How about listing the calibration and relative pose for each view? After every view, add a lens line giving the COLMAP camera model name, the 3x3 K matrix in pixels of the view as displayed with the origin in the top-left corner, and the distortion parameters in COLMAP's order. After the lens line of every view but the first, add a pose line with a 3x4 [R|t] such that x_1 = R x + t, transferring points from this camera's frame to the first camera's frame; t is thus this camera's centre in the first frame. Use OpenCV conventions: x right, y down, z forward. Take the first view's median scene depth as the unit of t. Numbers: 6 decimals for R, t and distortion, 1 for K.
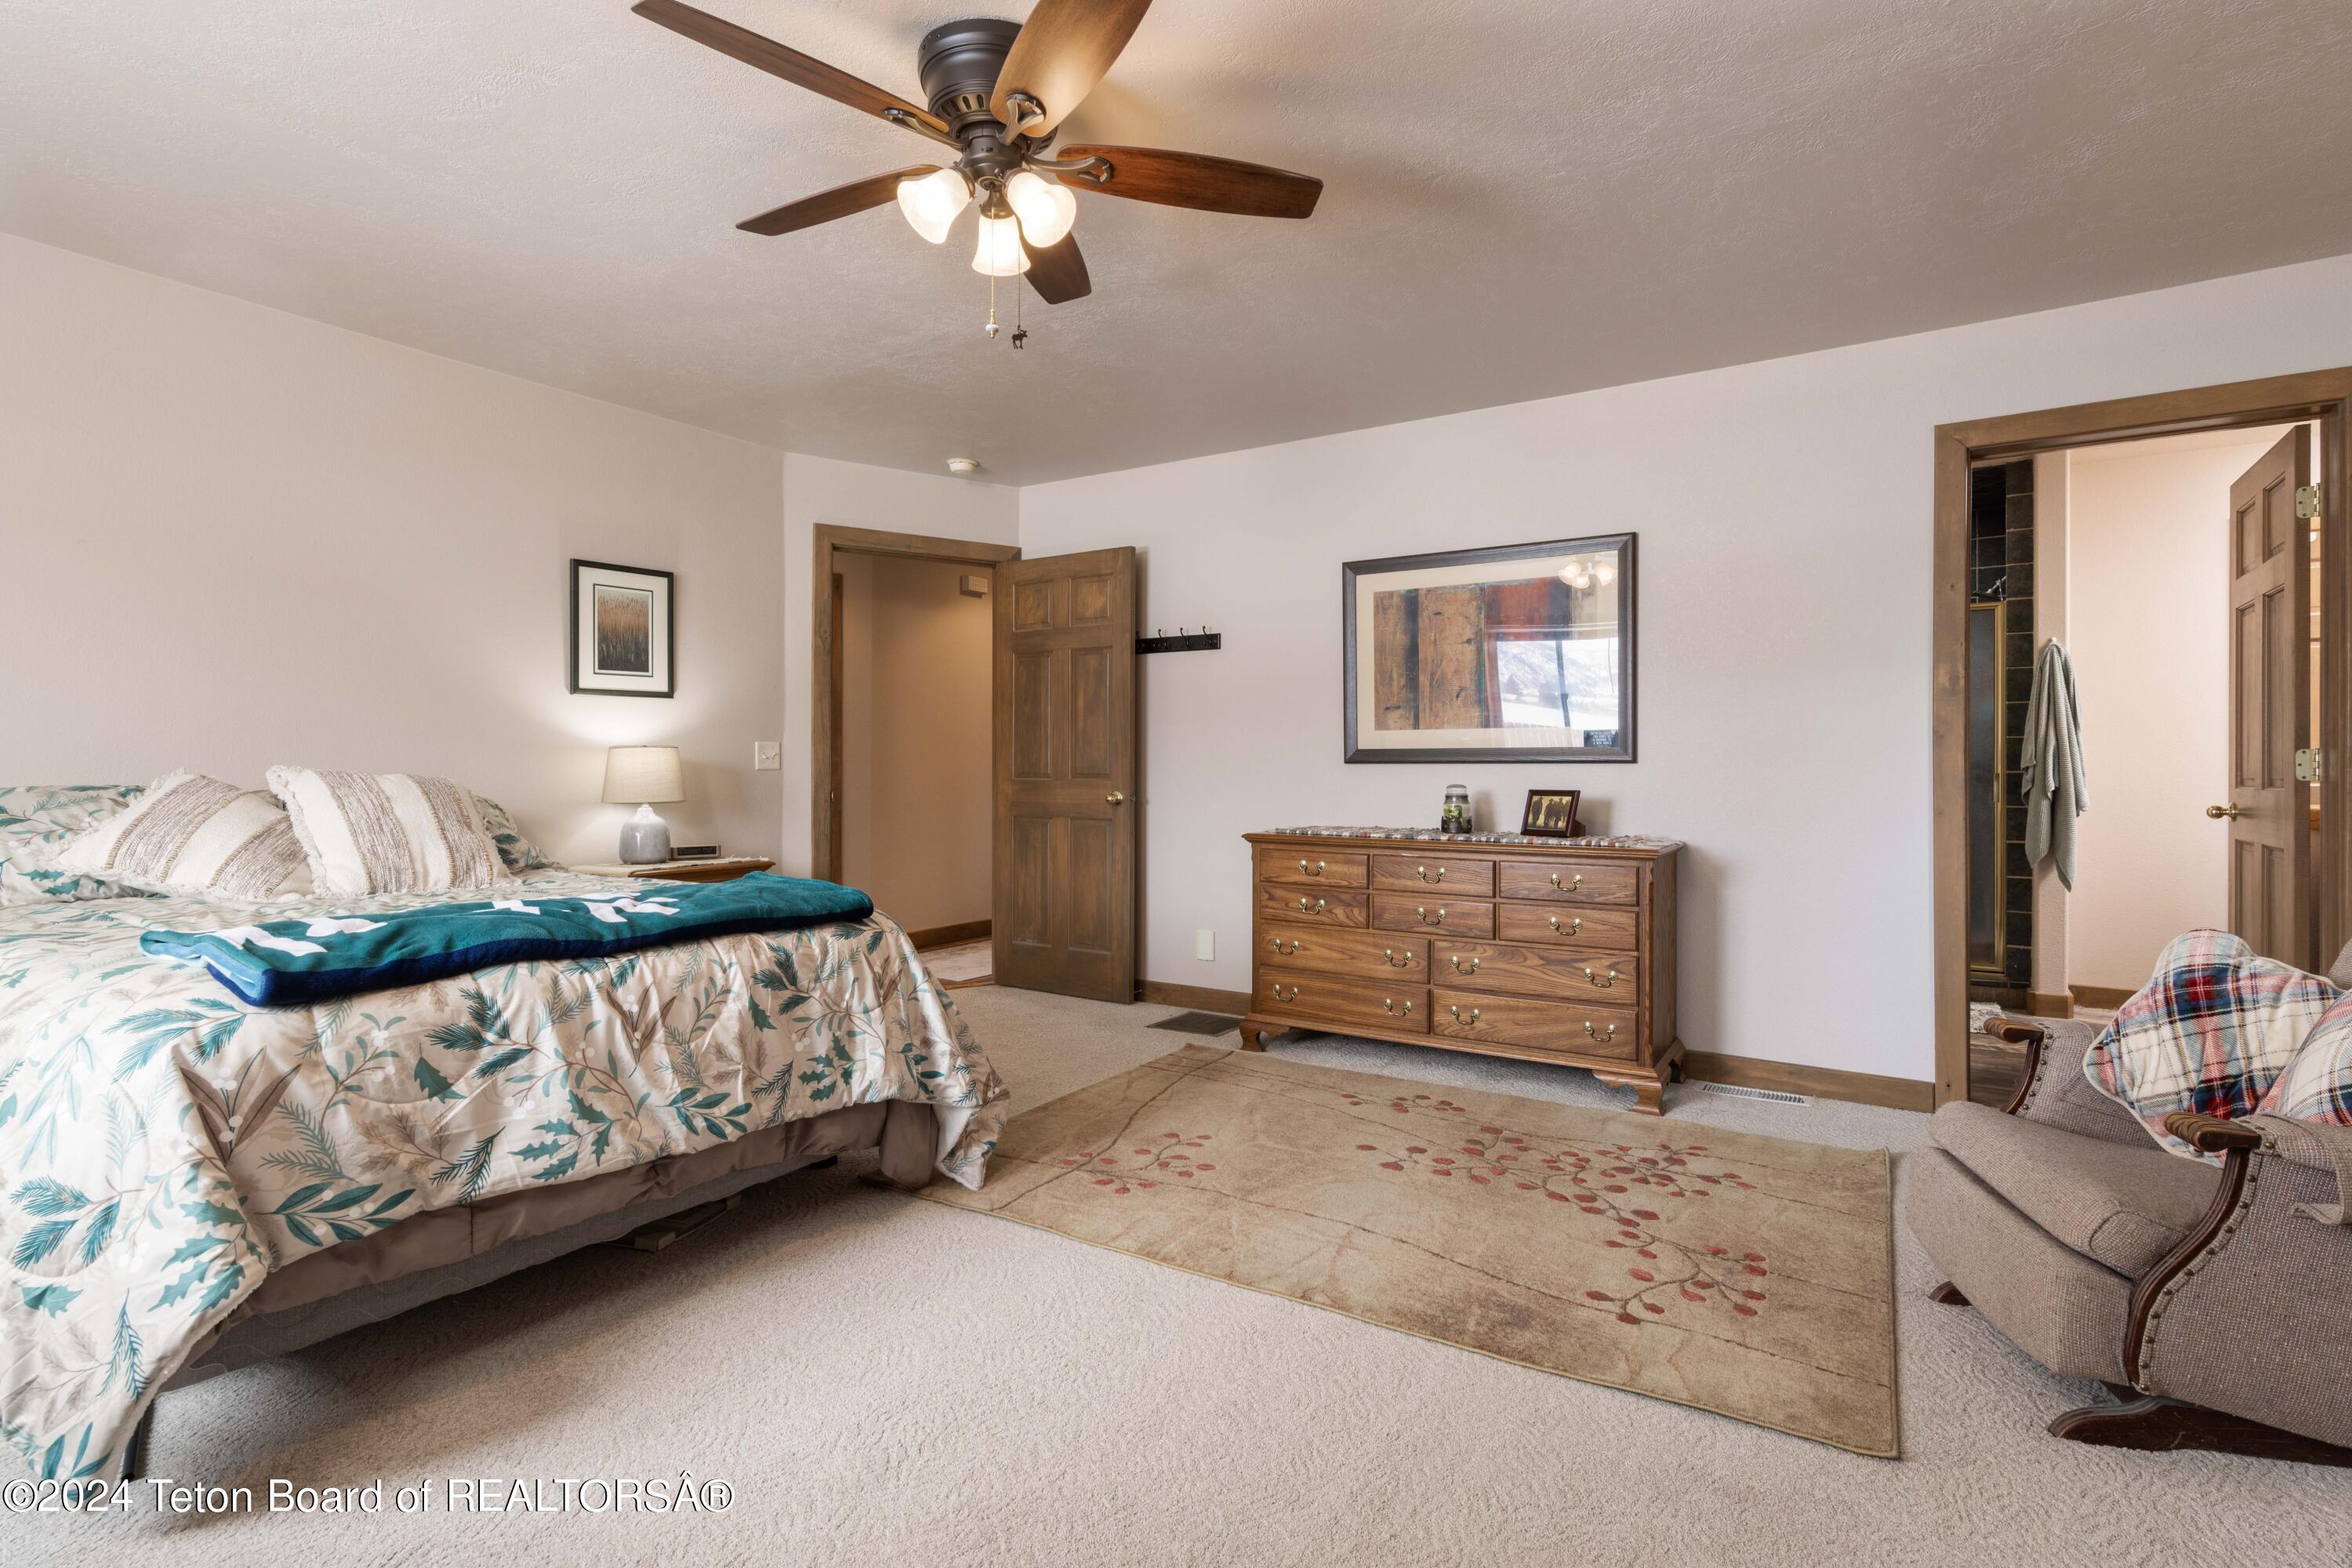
lens RADIAL K [[1132.4, 0, 1185.8], [0, 1132.4, 777.3], [0, 0, 1]] dist [0.005755, -0.002857]
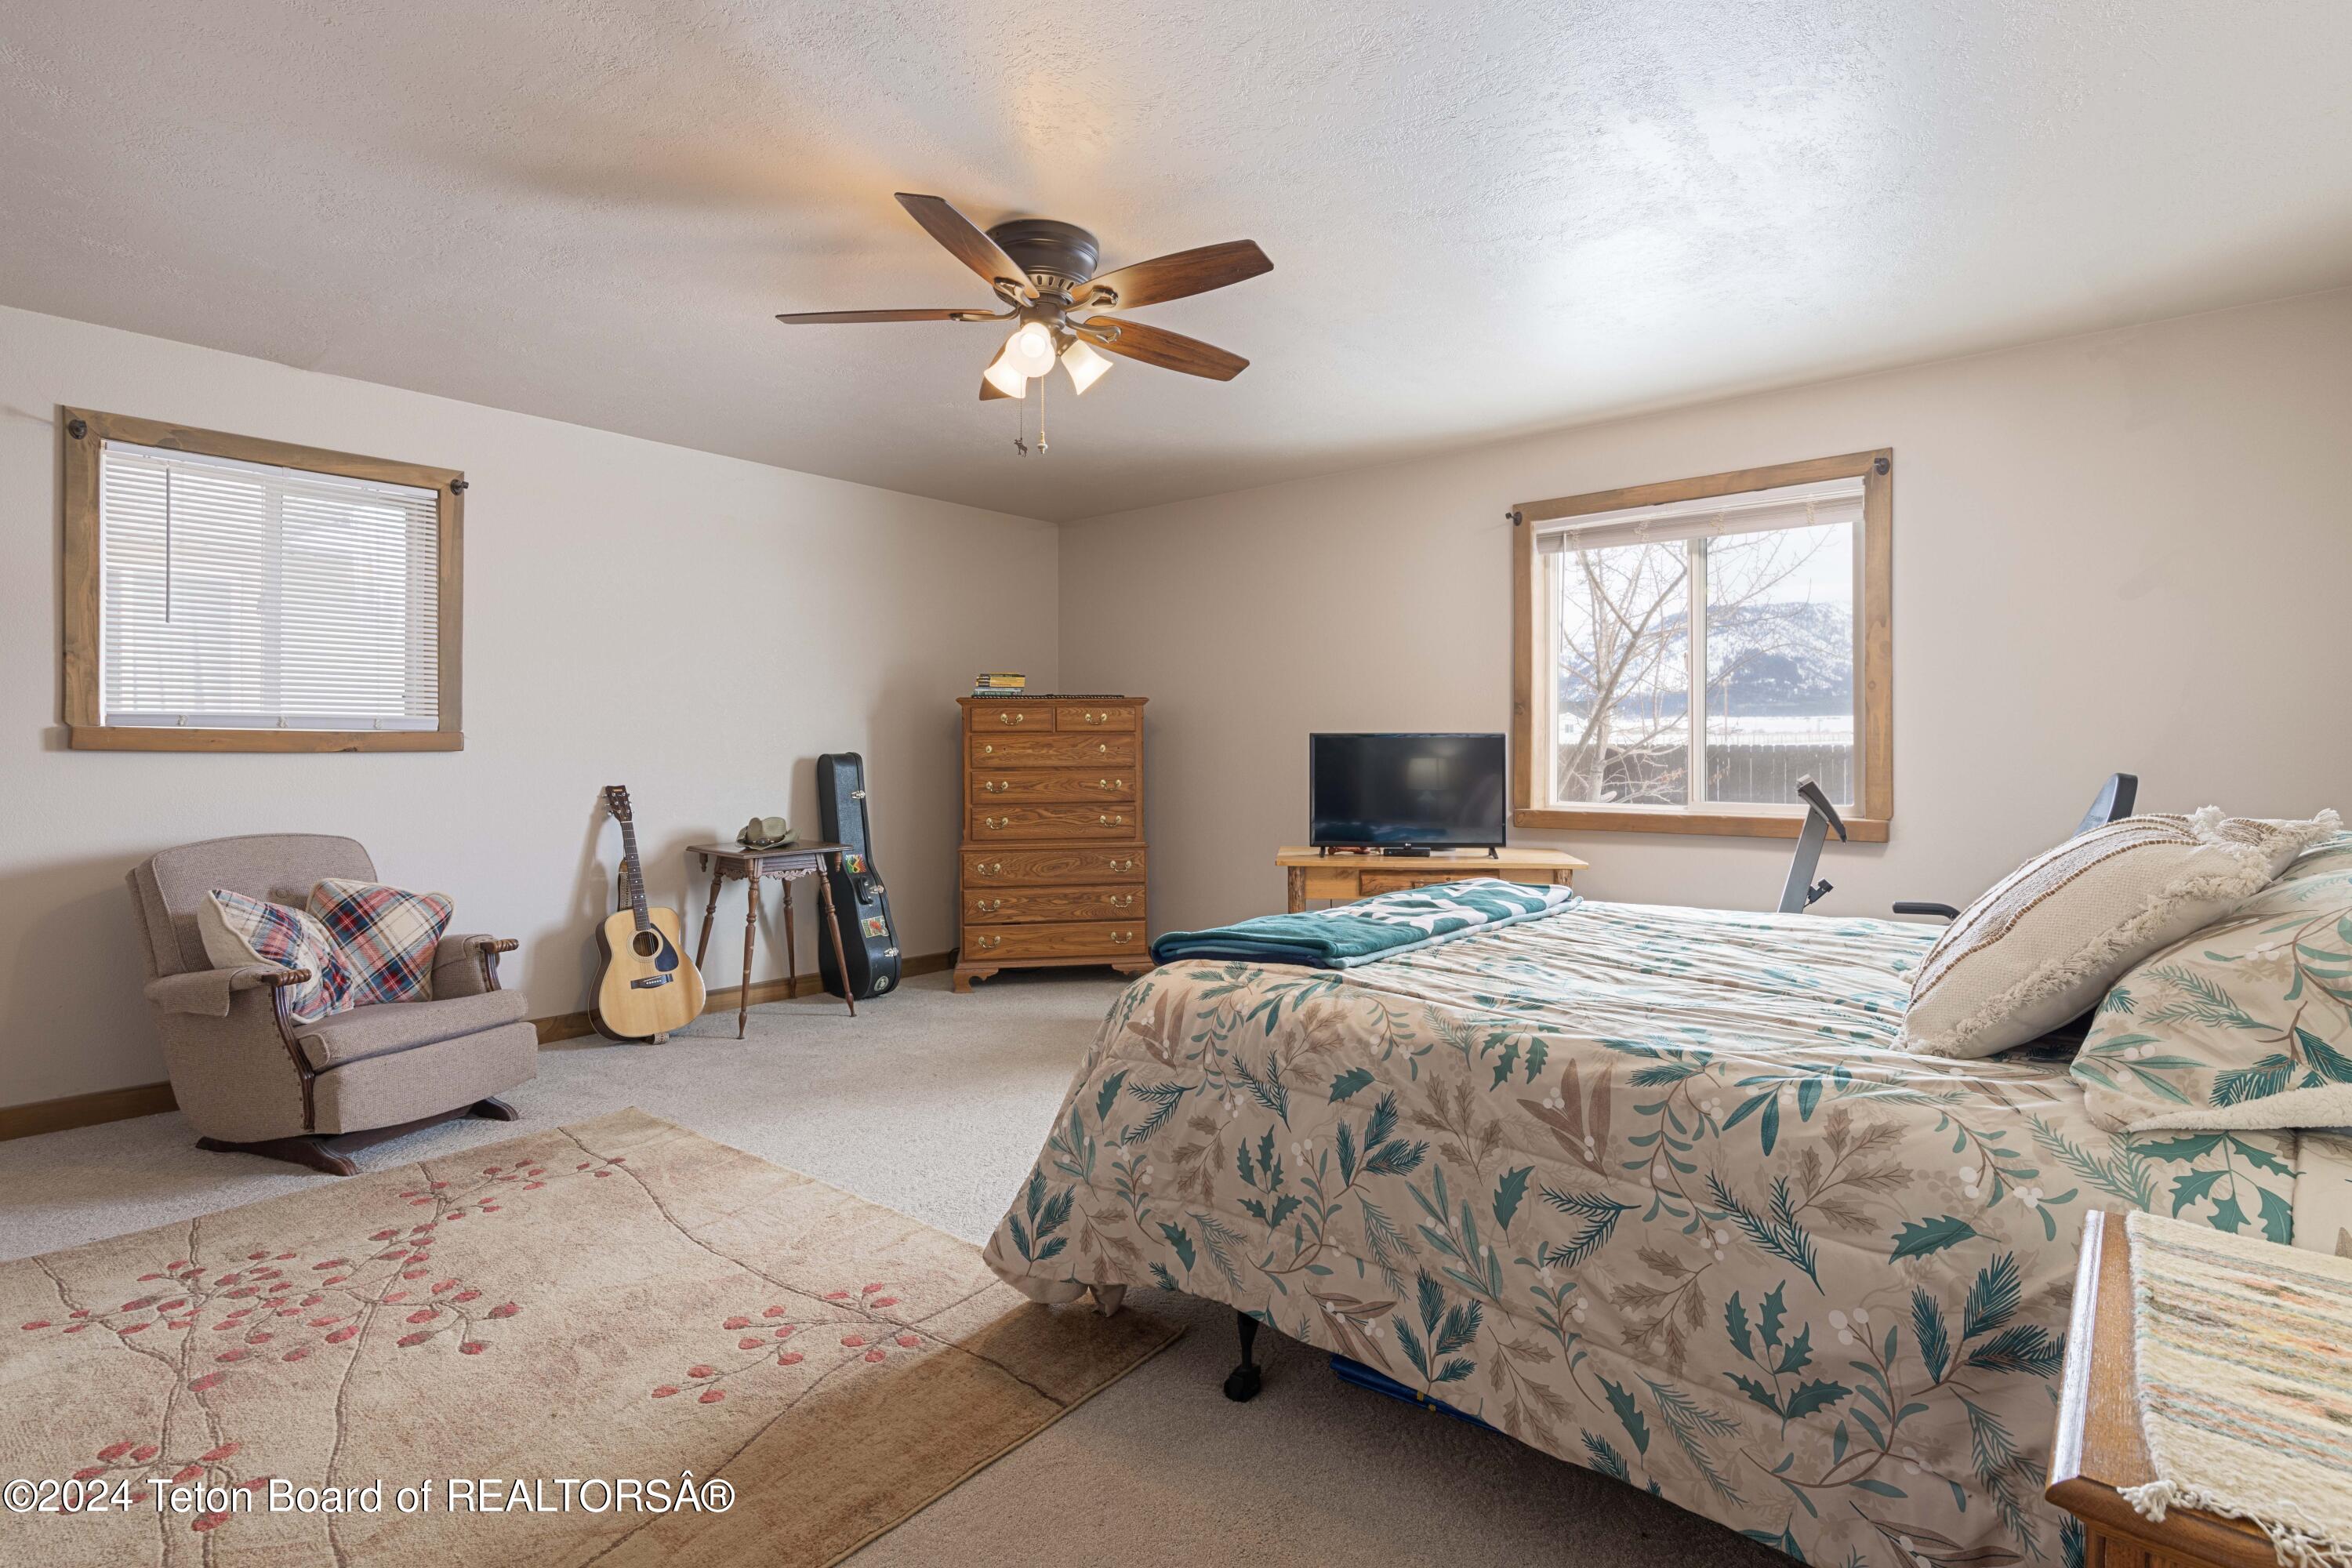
lens RADIAL K [[1132.4, 0, 1183.7], [0, 1132.4, 771.3], [0, 0, 1]] dist [0.005755, -0.002857]
pose [[-0.992317, -0.004956, 0.123618, -0.391152], [-0.001869, 0.999684, 0.025069, -0.045120], [-0.123703, 0.024646, -0.992013, 1.804015]]
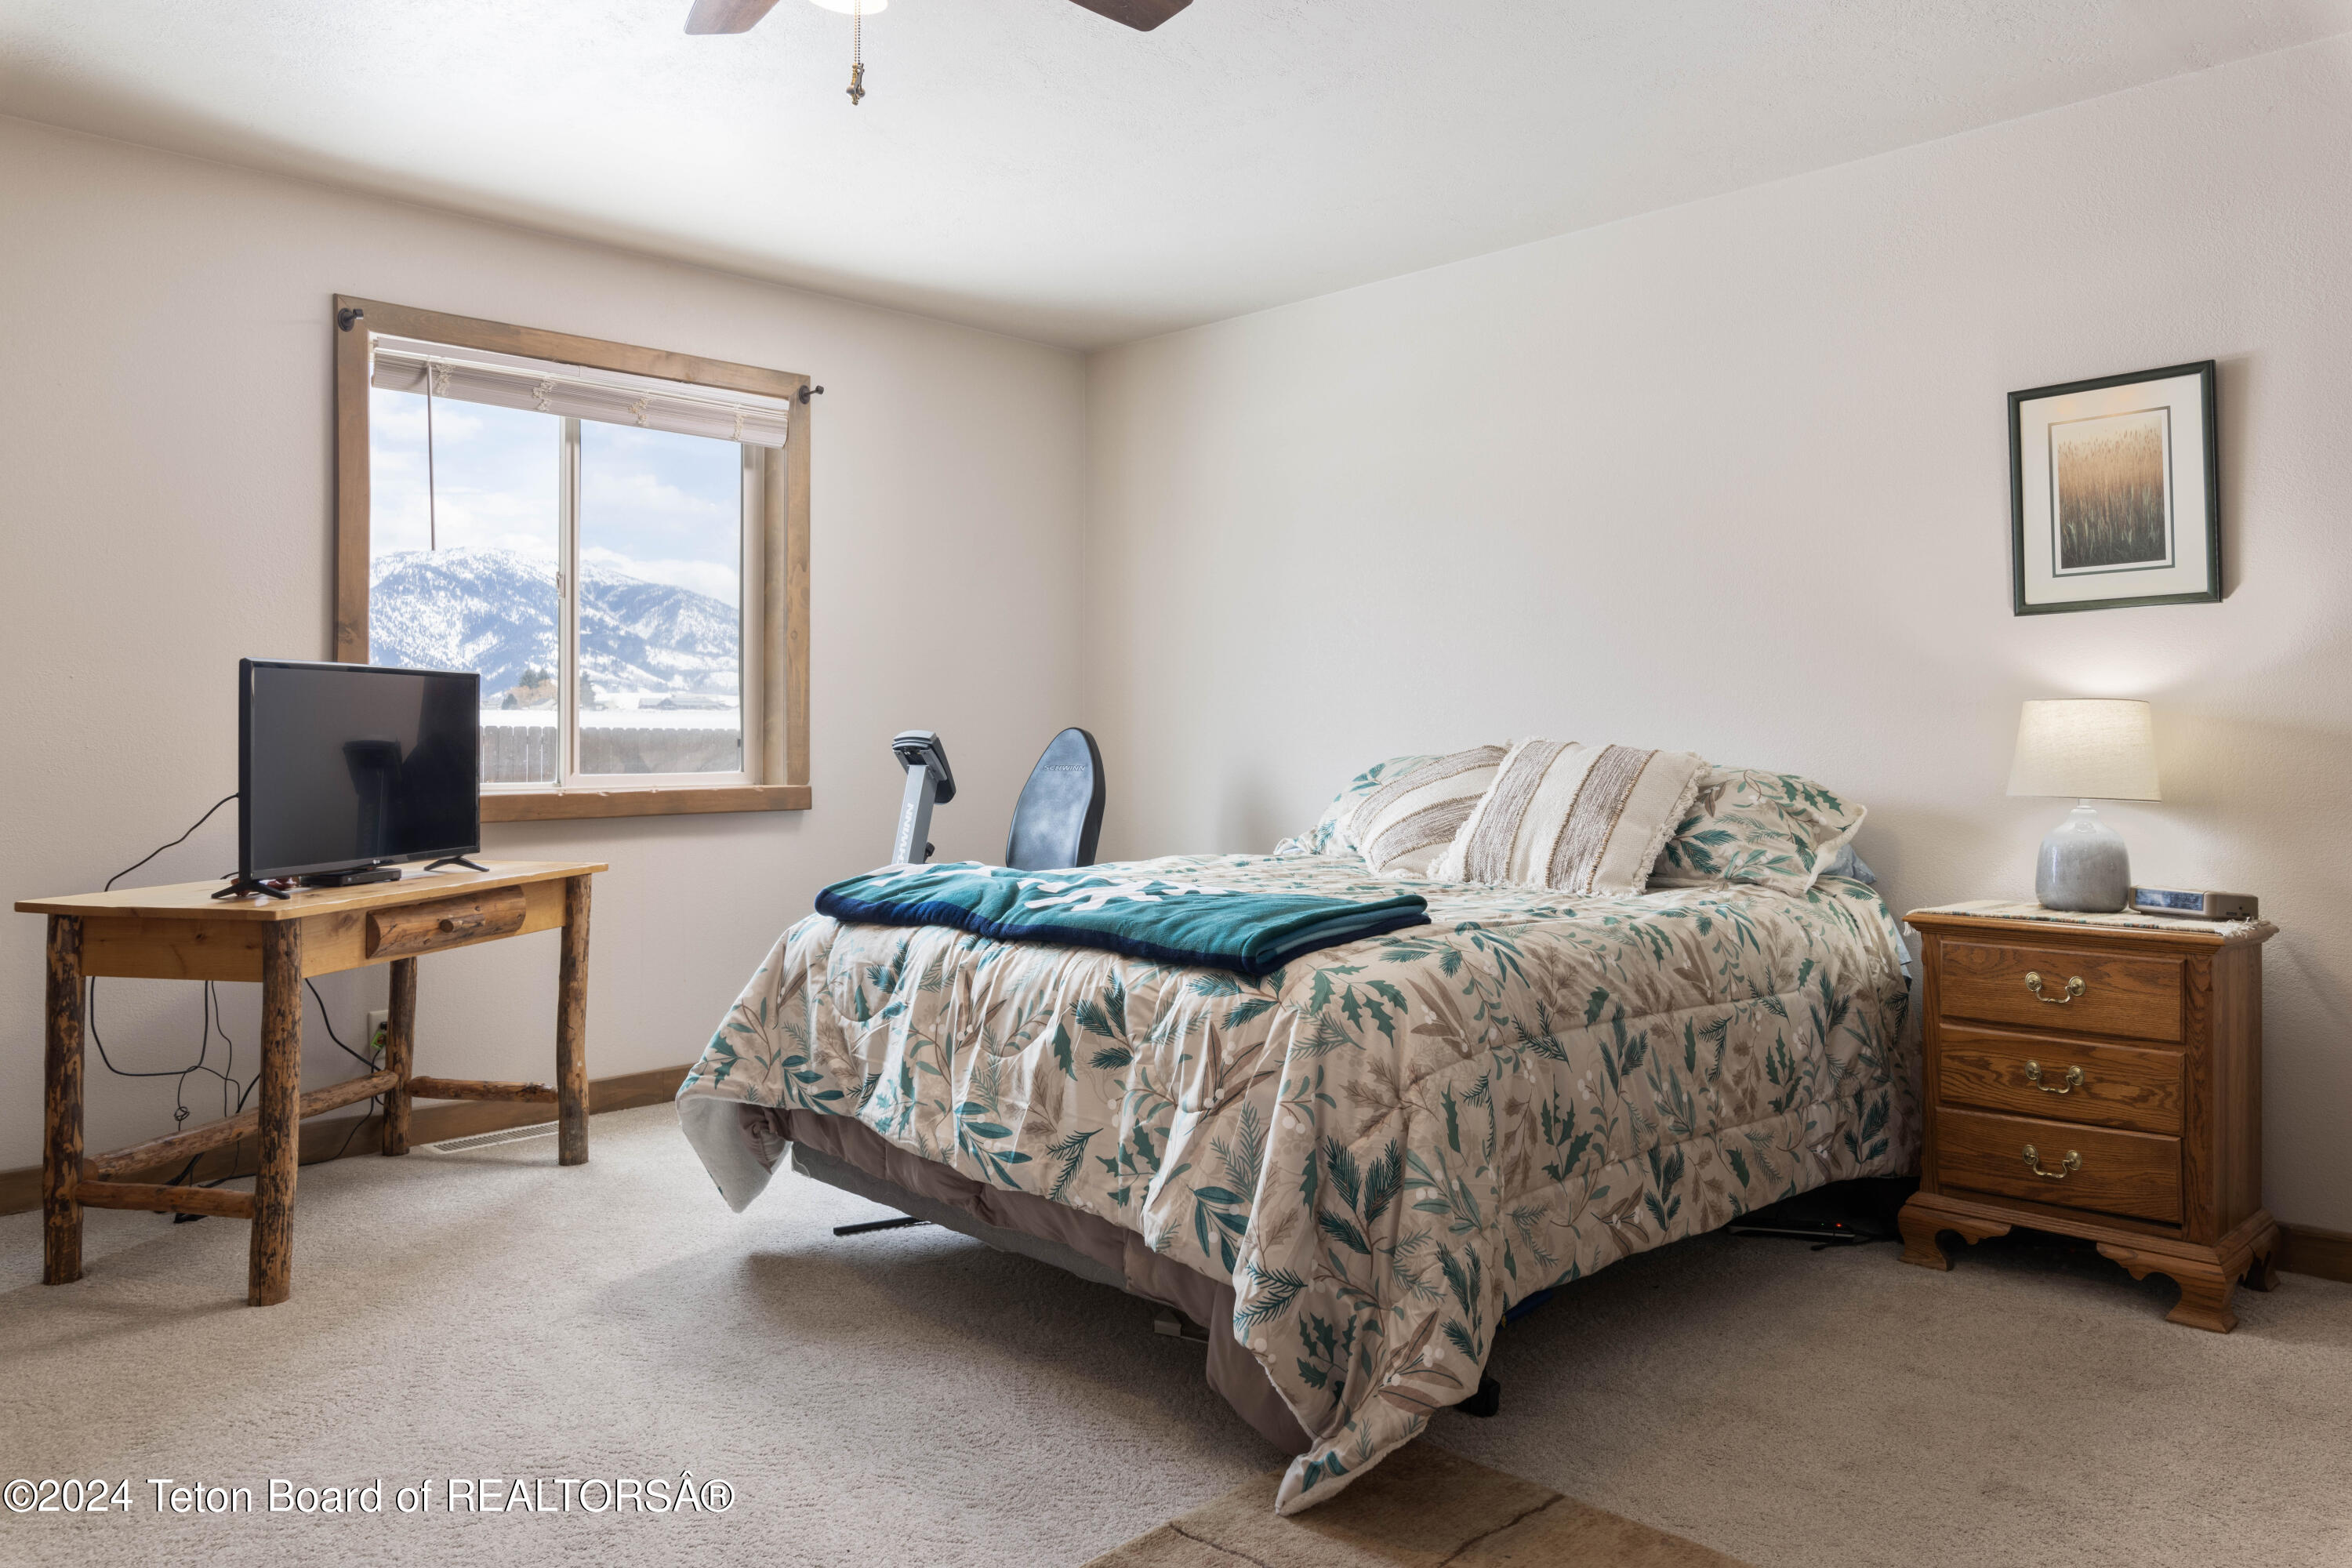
lens RADIAL K [[1588.1, 0, 1180.9], [0, 1588.1, 761.1], [0, 0, 1]] dist [0.004467, 0.000709]
pose [[-0.209174, 0.008756, -0.977839, 0.566225], [-0.008386, 0.999907, 0.010748, -0.002468], [0.977842, 0.010449, -0.209081, 1.107521]]
